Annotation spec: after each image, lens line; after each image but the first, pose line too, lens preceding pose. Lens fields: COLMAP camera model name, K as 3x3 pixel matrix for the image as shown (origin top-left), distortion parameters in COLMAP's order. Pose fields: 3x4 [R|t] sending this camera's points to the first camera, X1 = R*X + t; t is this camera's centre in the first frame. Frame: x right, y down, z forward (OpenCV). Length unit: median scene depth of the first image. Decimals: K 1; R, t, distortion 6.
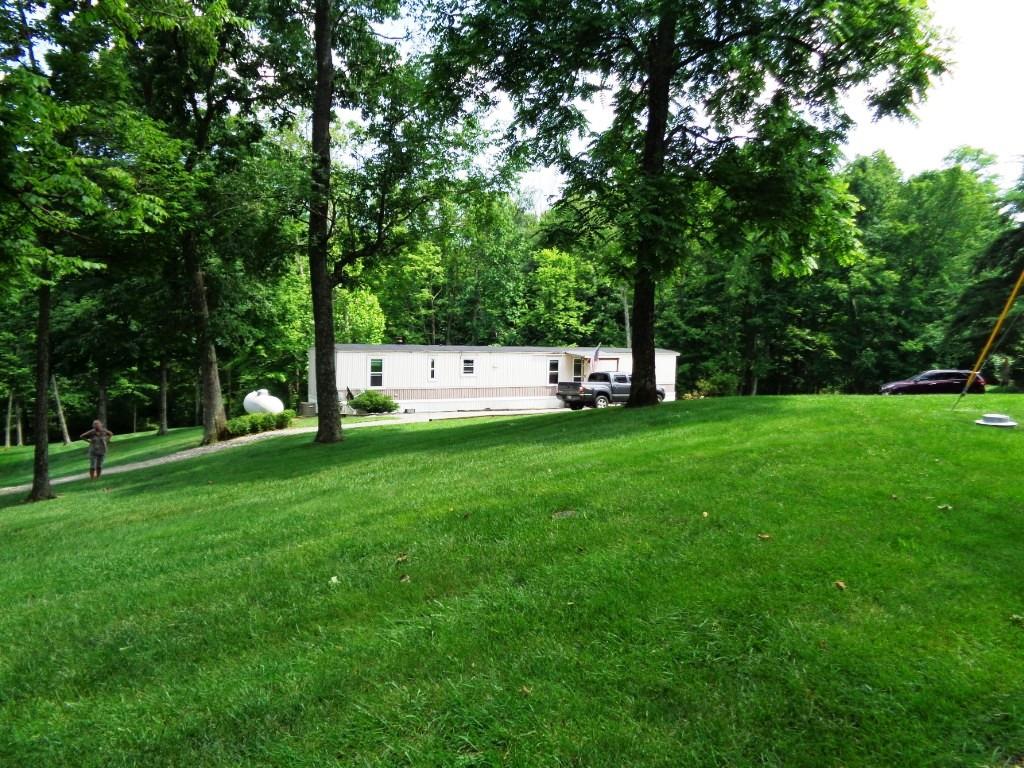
lens RADIAL K [[769.5, 0, 516.1], [0, 769.5, 382.1], [0, 0, 1]] dist [0.012633, -0.003685]
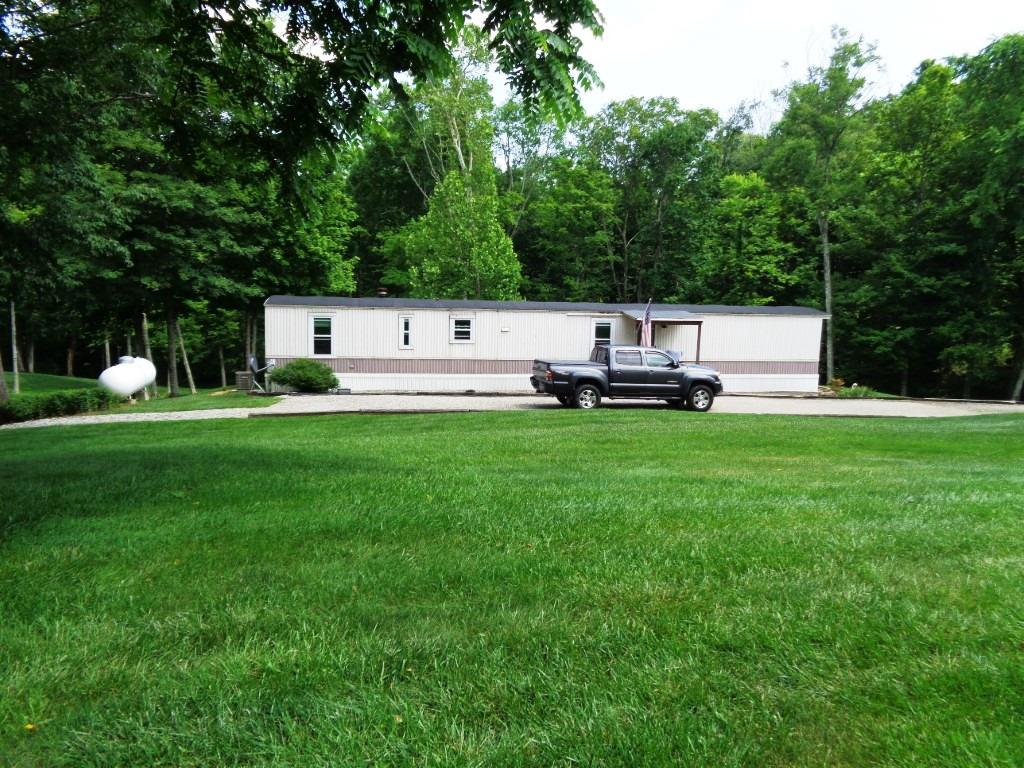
lens RADIAL K [[769.5, 0, 508.8], [0, 769.5, 383.9], [0, 0, 1]] dist [0.012633, -0.003685]
pose [[0.924027, 0.053480, -0.378568, 0.250730], [-0.028058, 0.996984, 0.072359, -0.022870], [0.381296, -0.056240, 0.922741, 0.349336]]
